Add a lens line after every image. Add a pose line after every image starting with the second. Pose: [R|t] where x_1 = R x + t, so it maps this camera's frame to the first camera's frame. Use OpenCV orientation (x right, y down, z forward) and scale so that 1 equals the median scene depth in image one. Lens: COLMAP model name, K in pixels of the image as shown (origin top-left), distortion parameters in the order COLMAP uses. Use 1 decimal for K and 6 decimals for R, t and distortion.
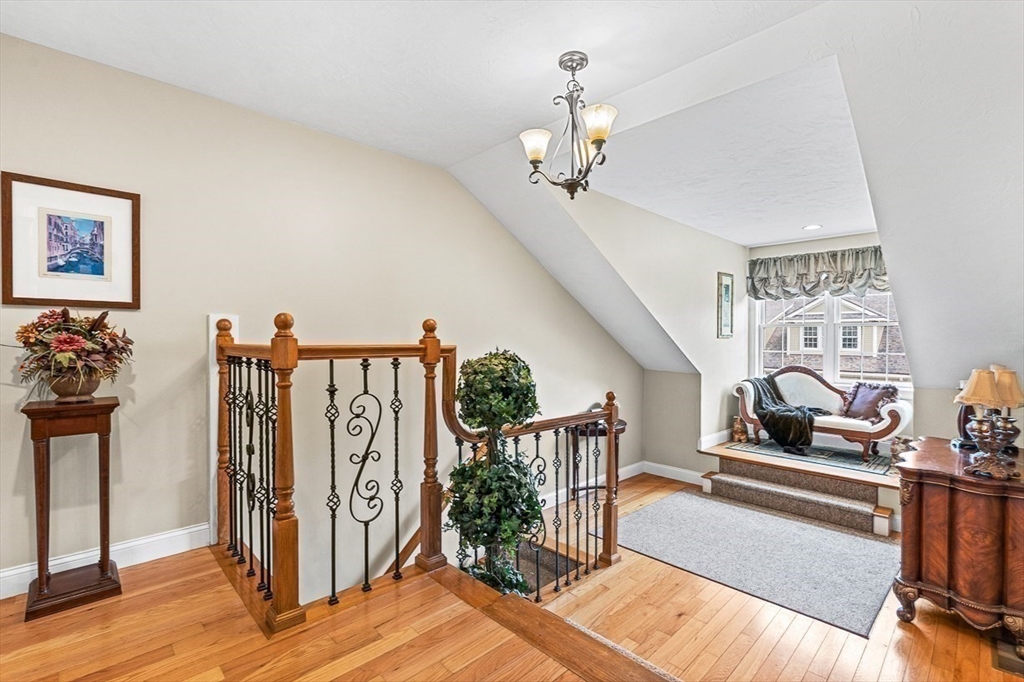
lens RADIAL K [[459.2, 0, 514.1], [0, 459.2, 339.3], [0, 0, 1]] dist [-0.001640, -0.000549]
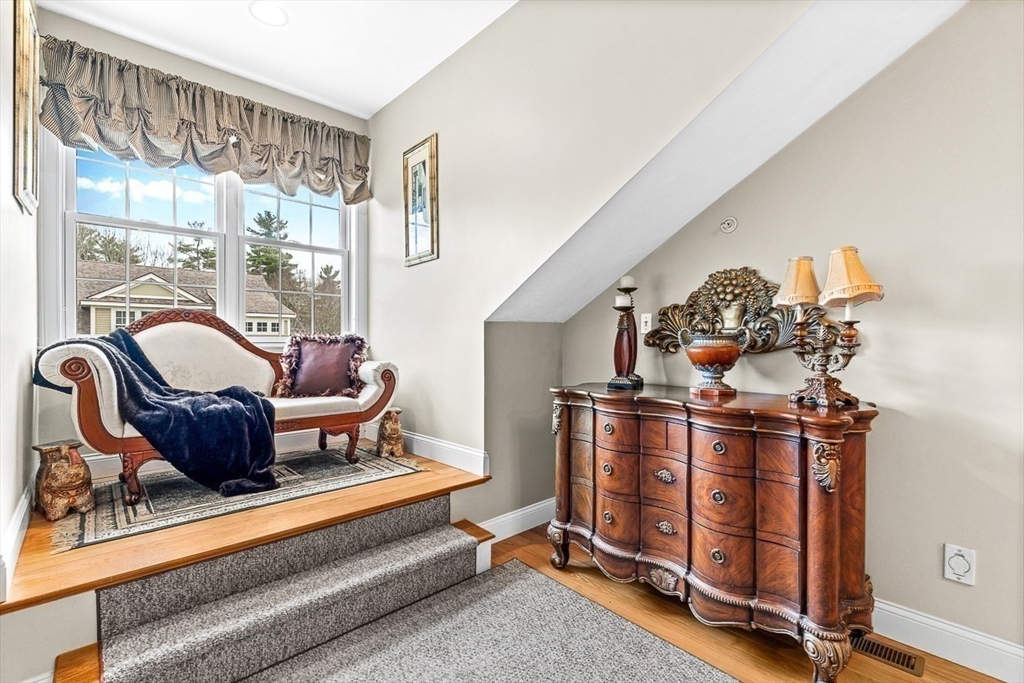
lens RADIAL K [[459.2, 0, 514.1], [0, 459.2, 339.8], [0, 0, 1]] dist [-0.001640, -0.000549]
pose [[0.015483, -0.005544, 0.999865, 0.156669], [0.001511, 0.999984, 0.005521, 0.093392], [-0.999879, 0.001426, 0.015491, 0.693003]]
